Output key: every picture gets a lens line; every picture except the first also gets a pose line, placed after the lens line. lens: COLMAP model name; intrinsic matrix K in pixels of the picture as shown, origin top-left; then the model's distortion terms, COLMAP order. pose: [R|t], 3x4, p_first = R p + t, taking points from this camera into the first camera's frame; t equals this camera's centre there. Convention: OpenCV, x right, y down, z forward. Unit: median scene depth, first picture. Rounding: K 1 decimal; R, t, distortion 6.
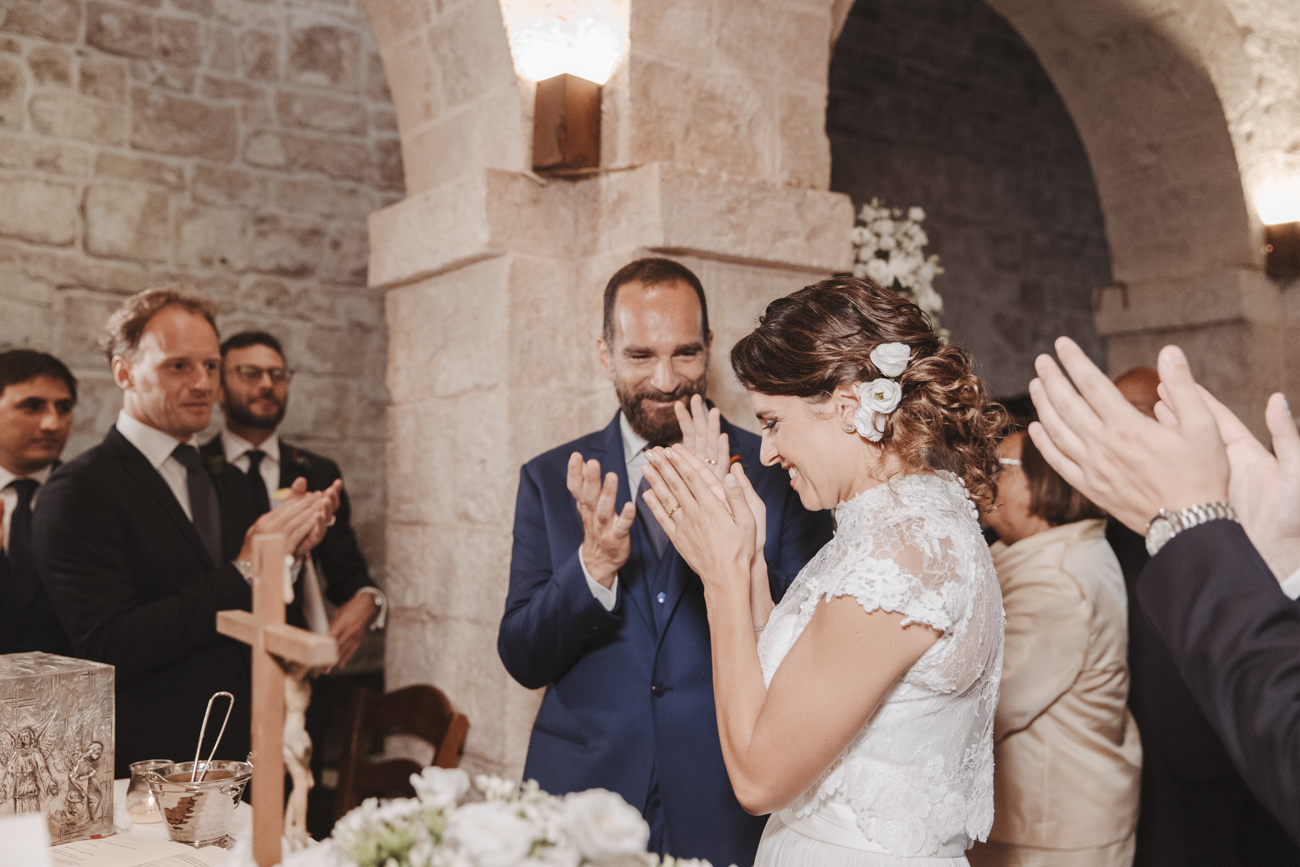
lens RADIAL K [[1300.6, 0, 650.0], [0, 1300.6, 433.5], [0, 0, 1]] dist [0.017588, -0.022435]
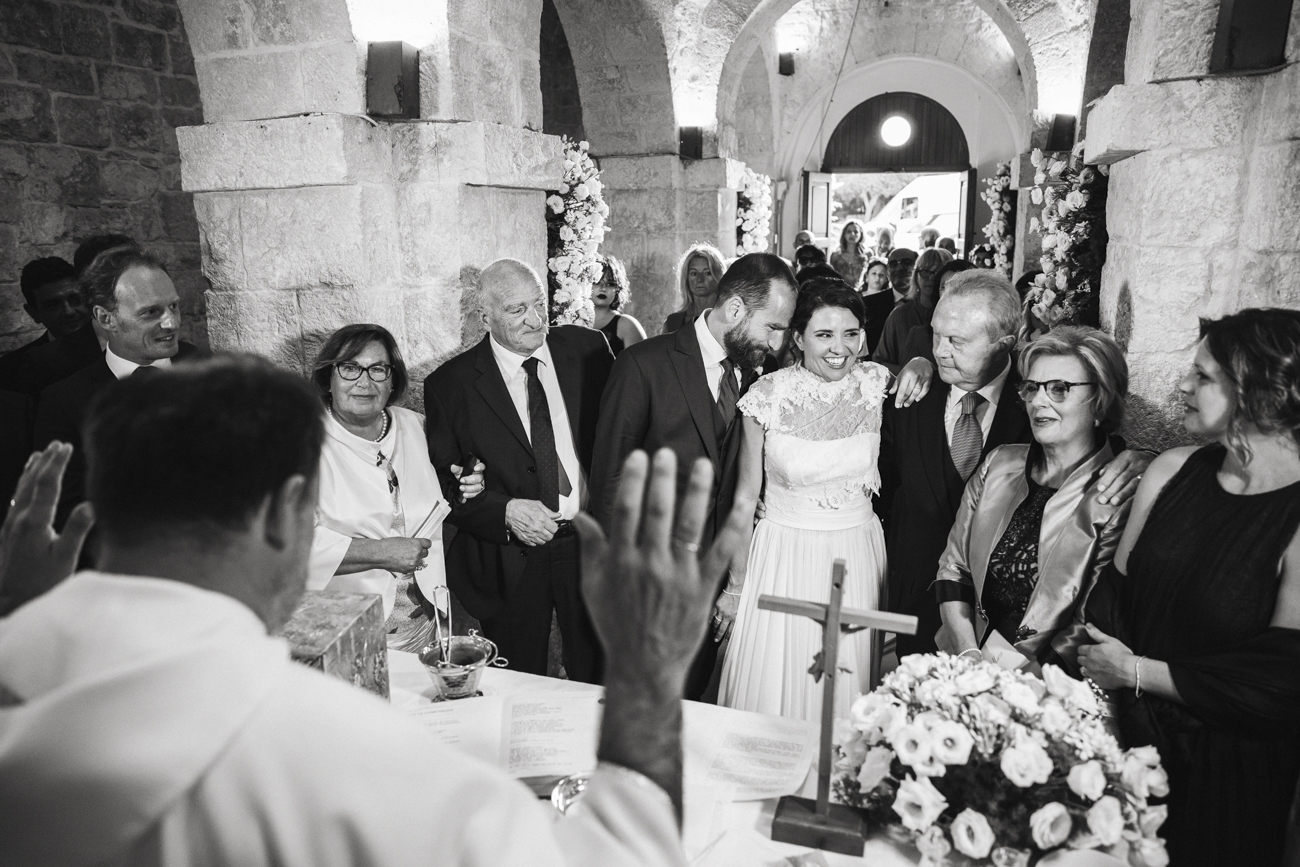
lens RADIAL K [[912.4, 0, 650.0], [0, 912.4, 433.5], [0, 0, 1]] dist [-0.118227, 0.080267]
pose [[0.821385, -0.128123, 0.555797, -0.376265], [-0.022675, 0.966339, 0.256272, -0.126344], [-0.569923, -0.223101, 0.790831, 0.079609]]
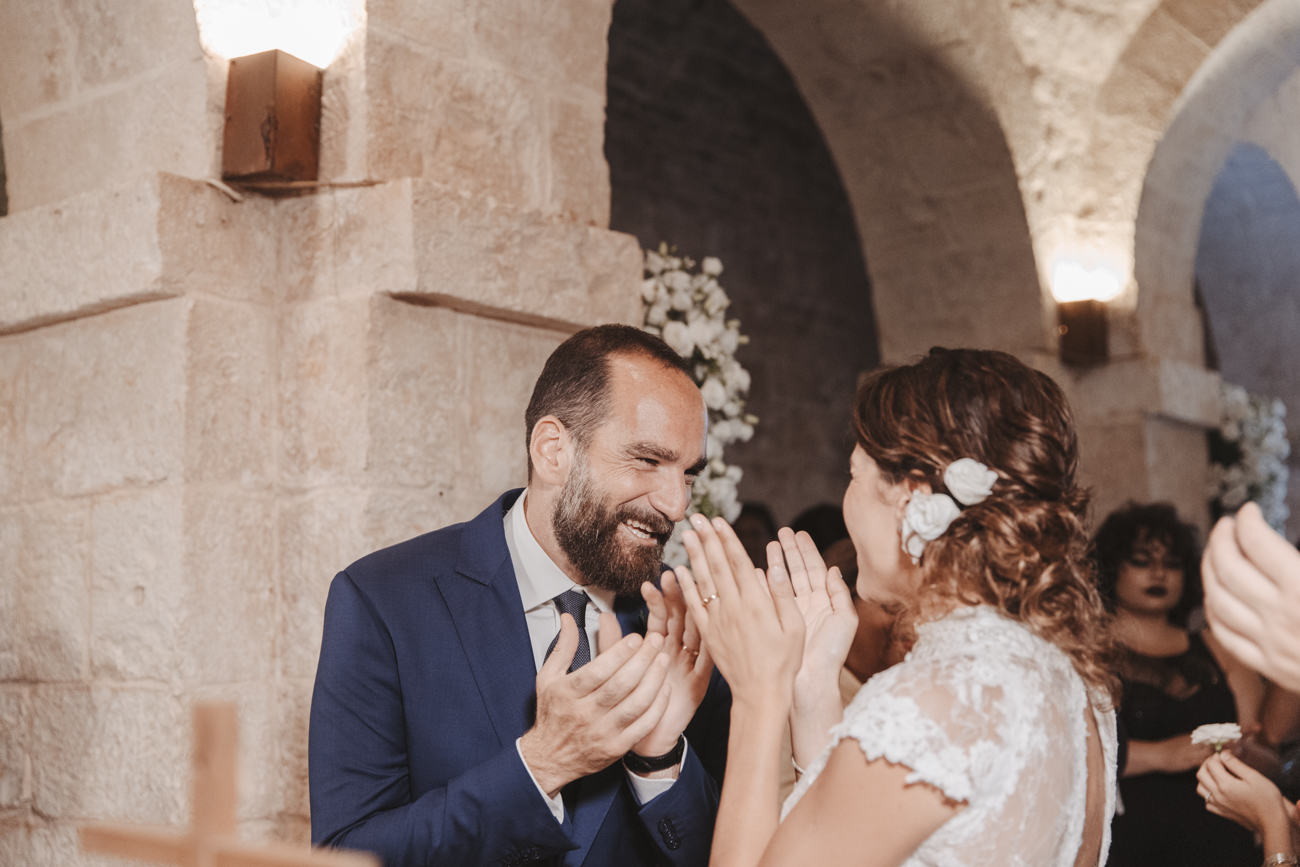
lens RADIAL K [[1703.0, 0, 650.0], [0, 1703.0, 433.5], [0, 0, 1]] dist [-0.011132, -0.036688]
pose [[0.964785, 0.019680, 0.262304, -0.102415], [-0.000795, 0.997411, -0.071906, 0.003667], [-0.263040, 0.069165, 0.962302, 0.047561]]
